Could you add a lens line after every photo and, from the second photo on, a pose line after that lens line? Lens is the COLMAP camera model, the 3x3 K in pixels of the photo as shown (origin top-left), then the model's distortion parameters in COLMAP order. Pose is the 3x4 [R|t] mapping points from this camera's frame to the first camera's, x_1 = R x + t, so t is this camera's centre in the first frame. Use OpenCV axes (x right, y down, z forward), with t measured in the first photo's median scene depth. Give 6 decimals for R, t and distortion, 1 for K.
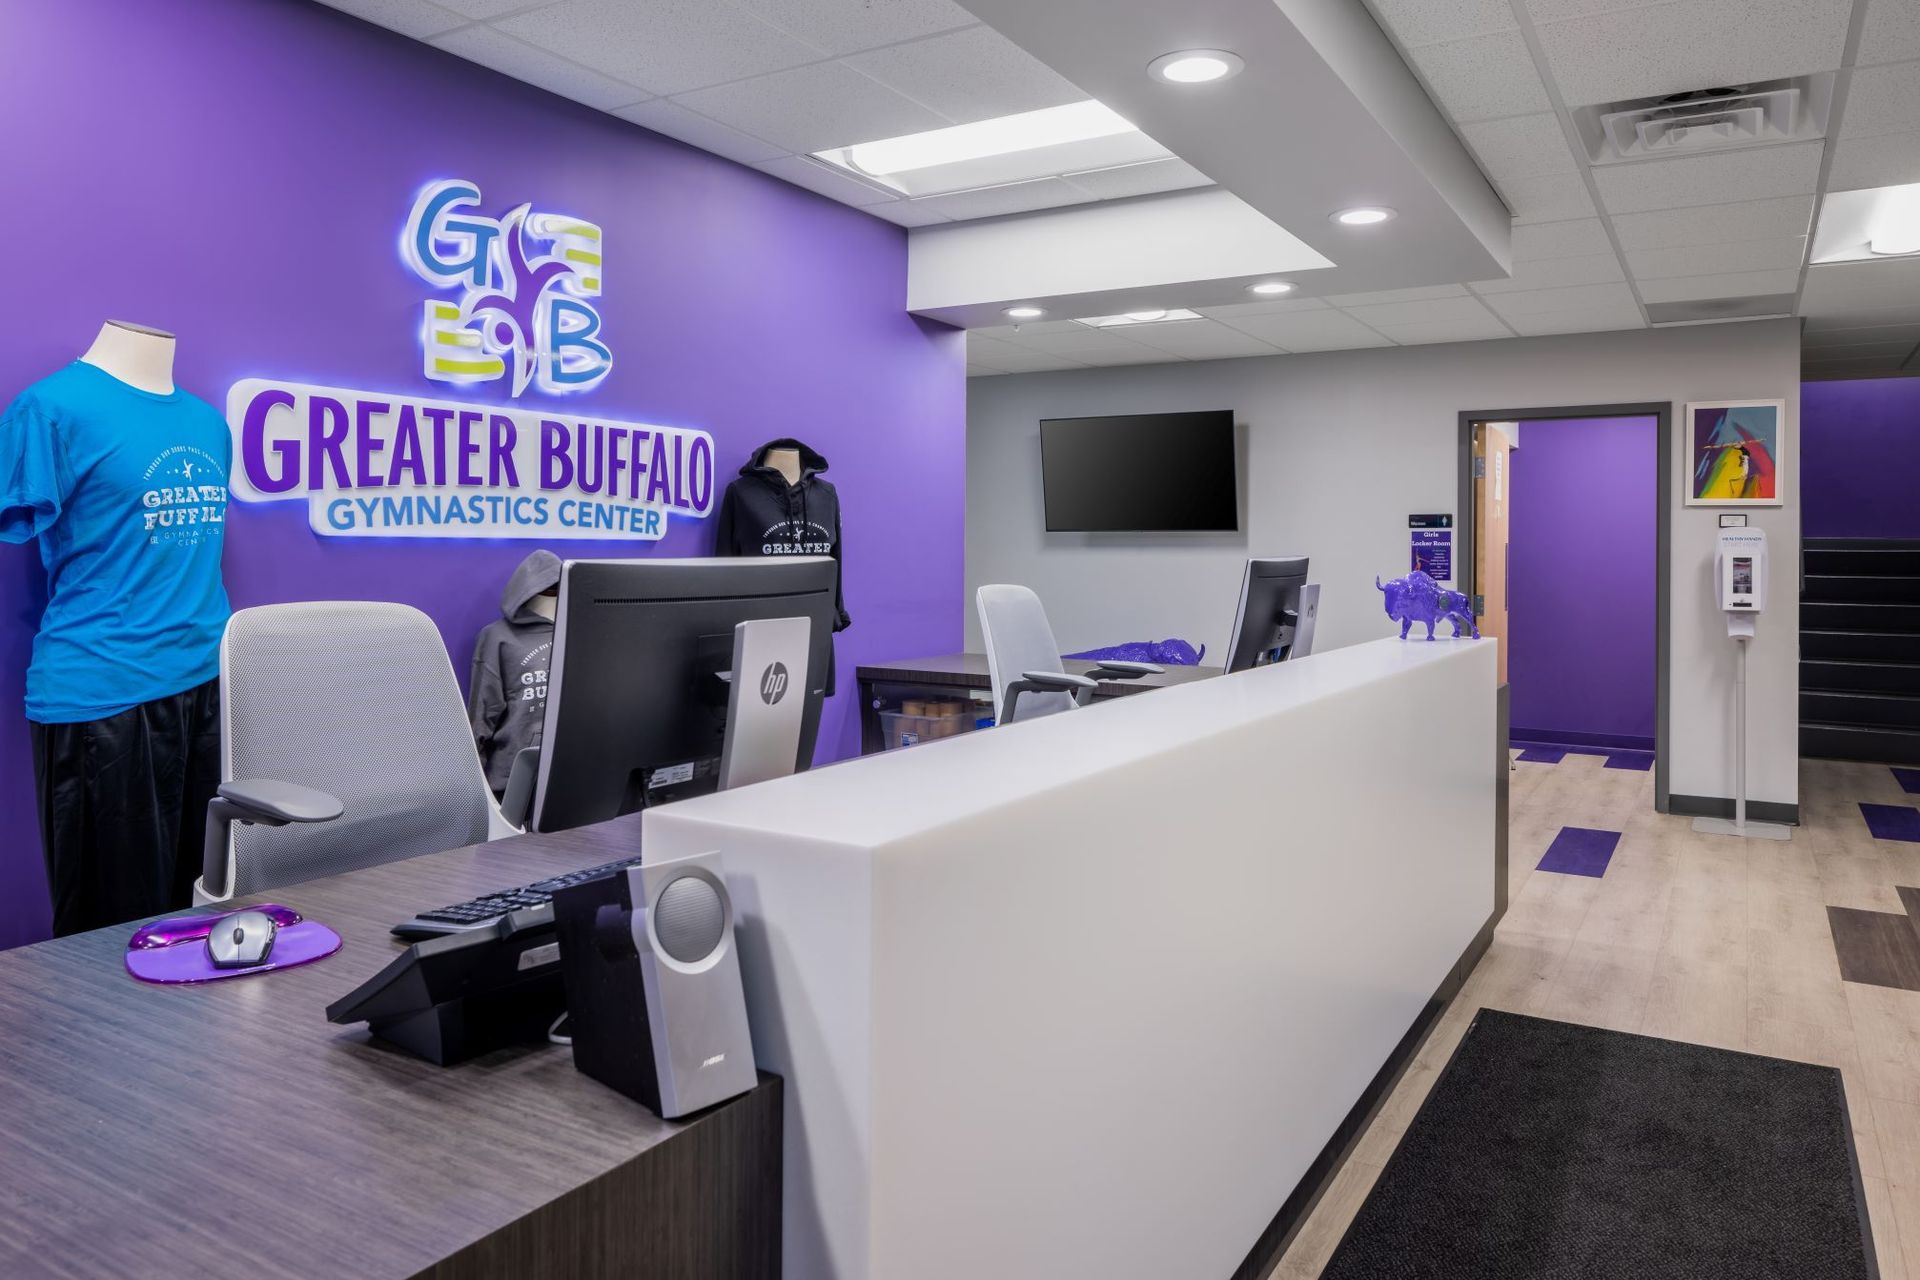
lens RADIAL K [[1302.6, 0, 968.8], [0, 1302.6, 542.5], [0, 0, 1]] dist [-0.000913, 0.001858]
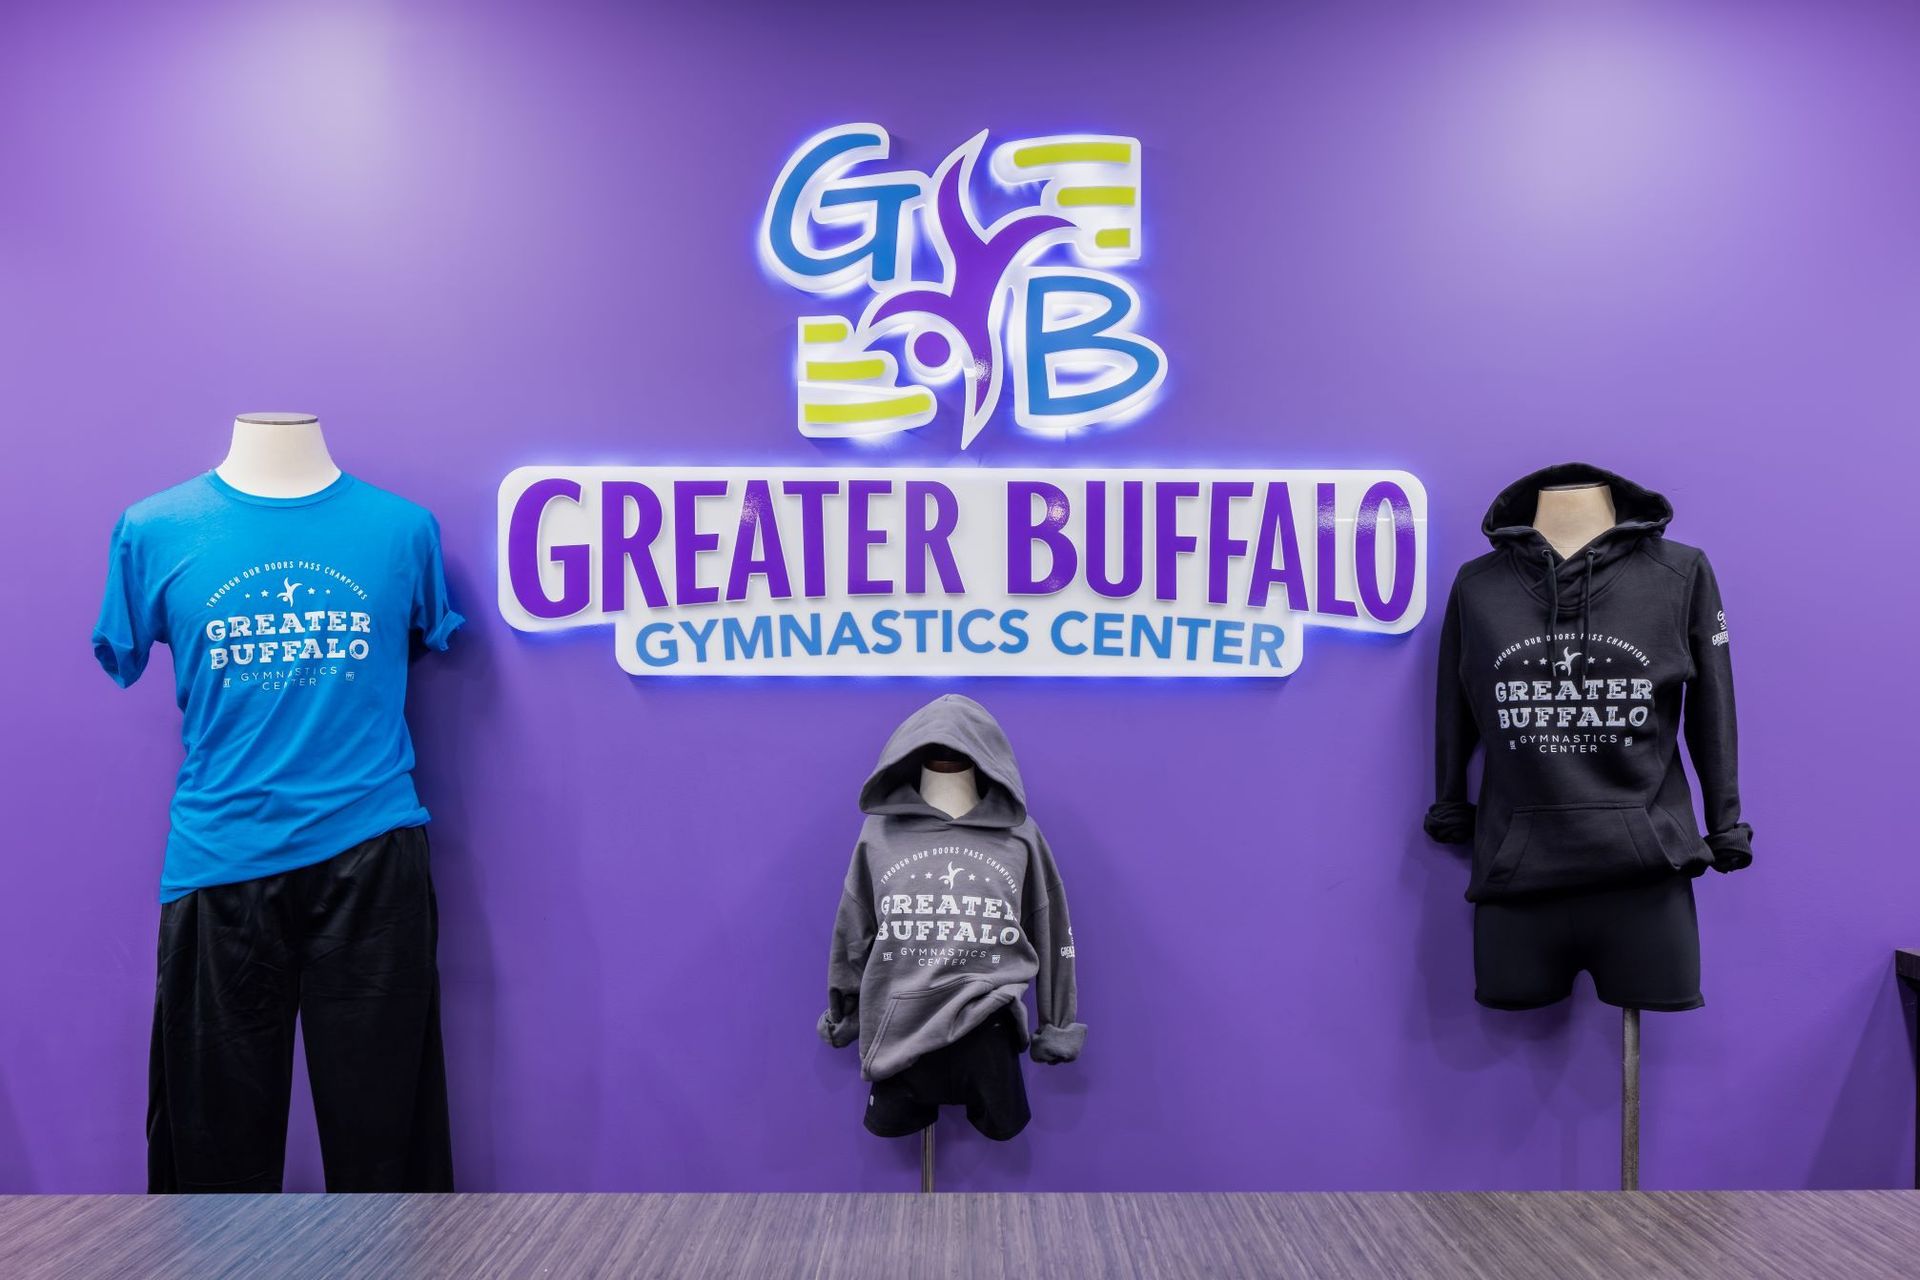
lens RADIAL K [[1489.5, 0, 927.1], [0, 1489.5, 705.2], [0, 0, 1]] dist [-0.007924, 0.010054]
pose [[0.524682, 0.005064, -0.851283, 0.238024], [0.005516, 0.999941, 0.009347, 0.003801], [0.851281, -0.009600, 0.524623, 0.585503]]
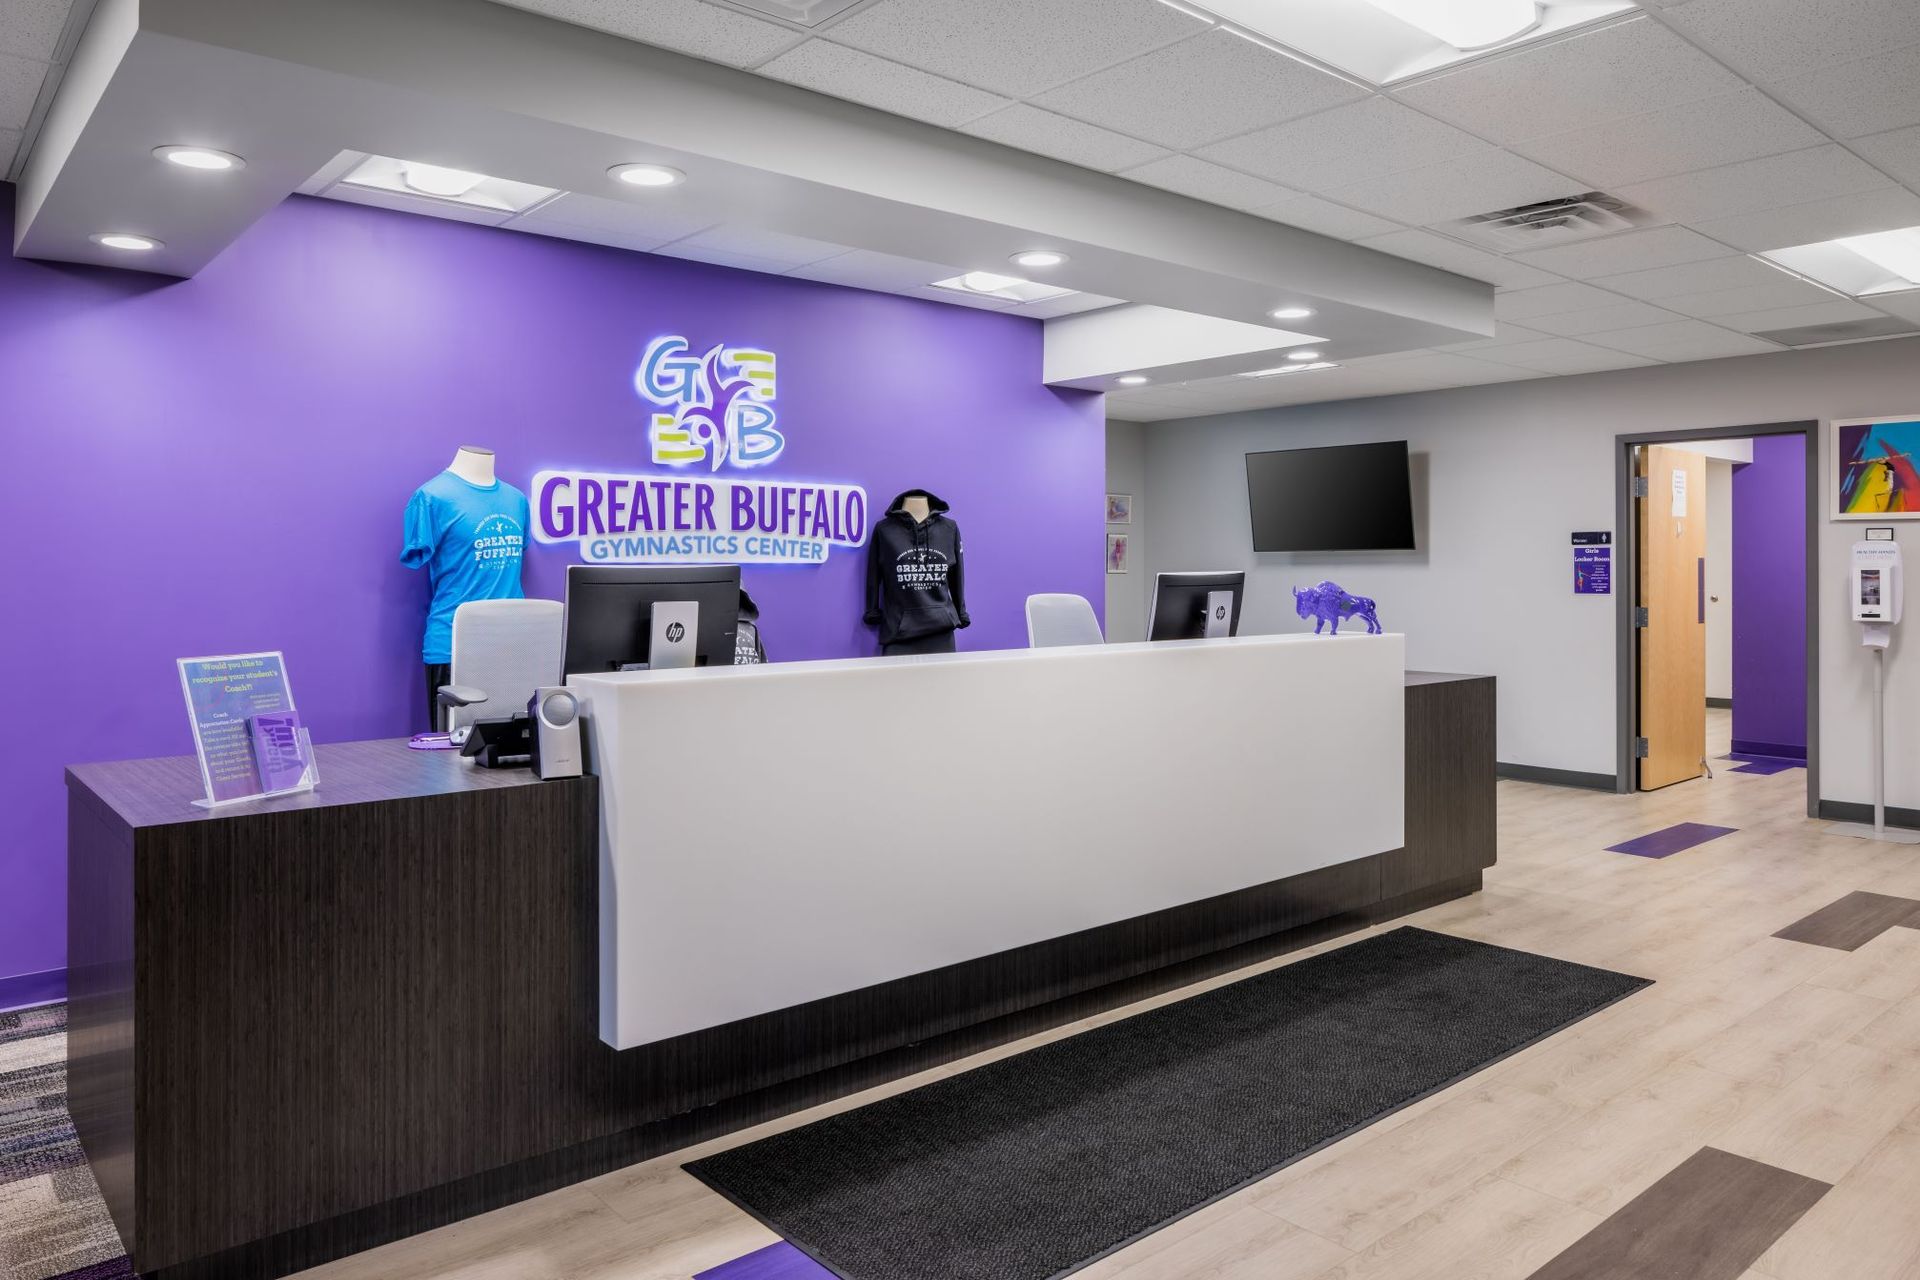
lens RADIAL K [[1302.6, 0, 964.0], [0, 1302.6, 553.9], [0, 0, 1]] dist [-0.000913, 0.001858]
pose [[0.949535, -0.011180, -0.313463, 0.395934], [0.008971, 0.999924, -0.008488, 0.001629], [0.313534, 0.005248, 0.949563, -0.351857]]
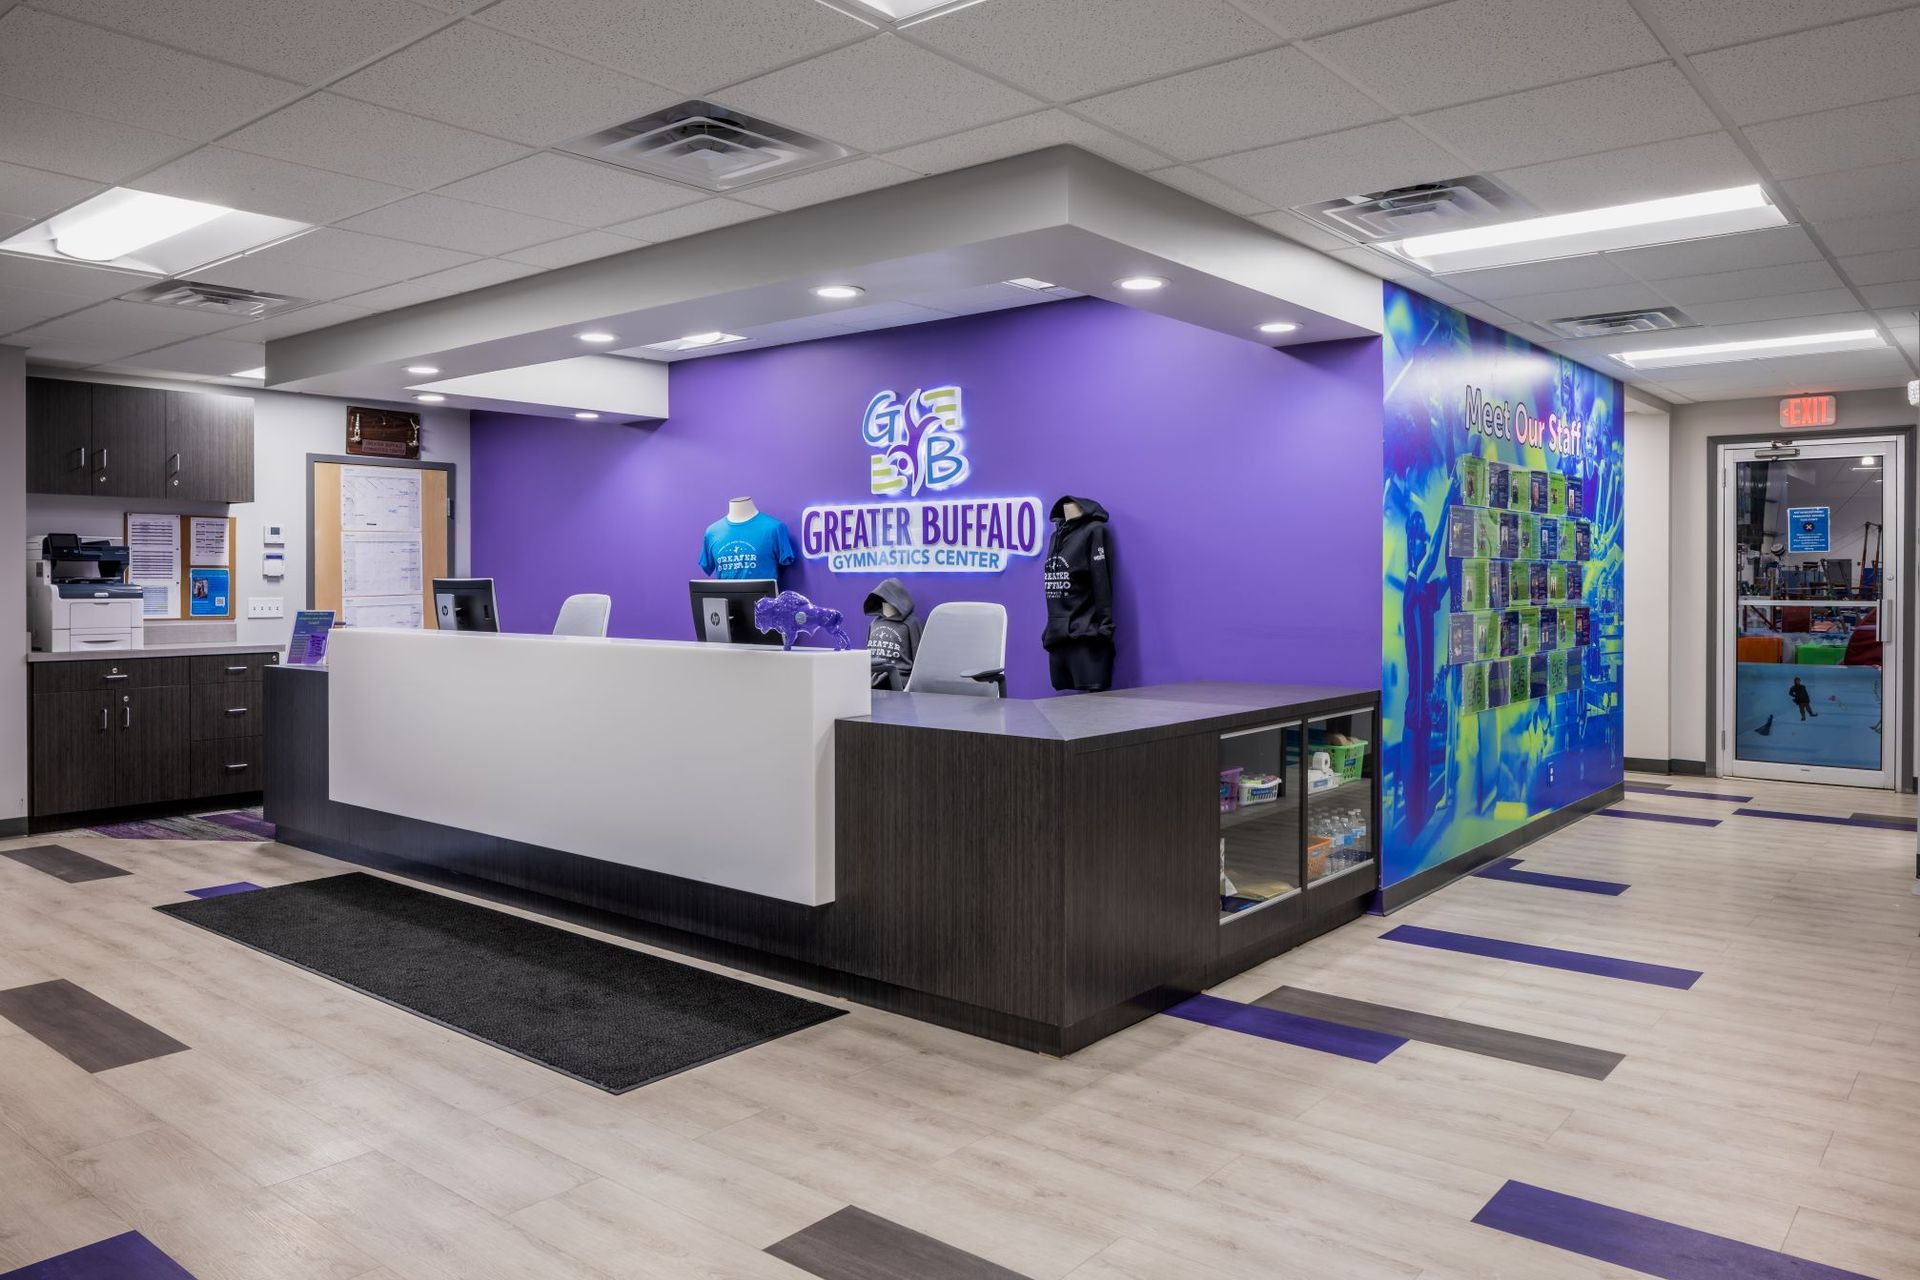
lens RADIAL K [[1355.5, 0, 932.4], [0, 1355.5, 607.2], [0, 0, 1]] dist [-0.009471, 0.002768]
pose [[-0.154961, 0.013675, -0.987826, 1.490762], [0.002495, 0.999906, 0.013451, 0.019873], [0.987917, -0.000380, -0.154980, 1.269849]]
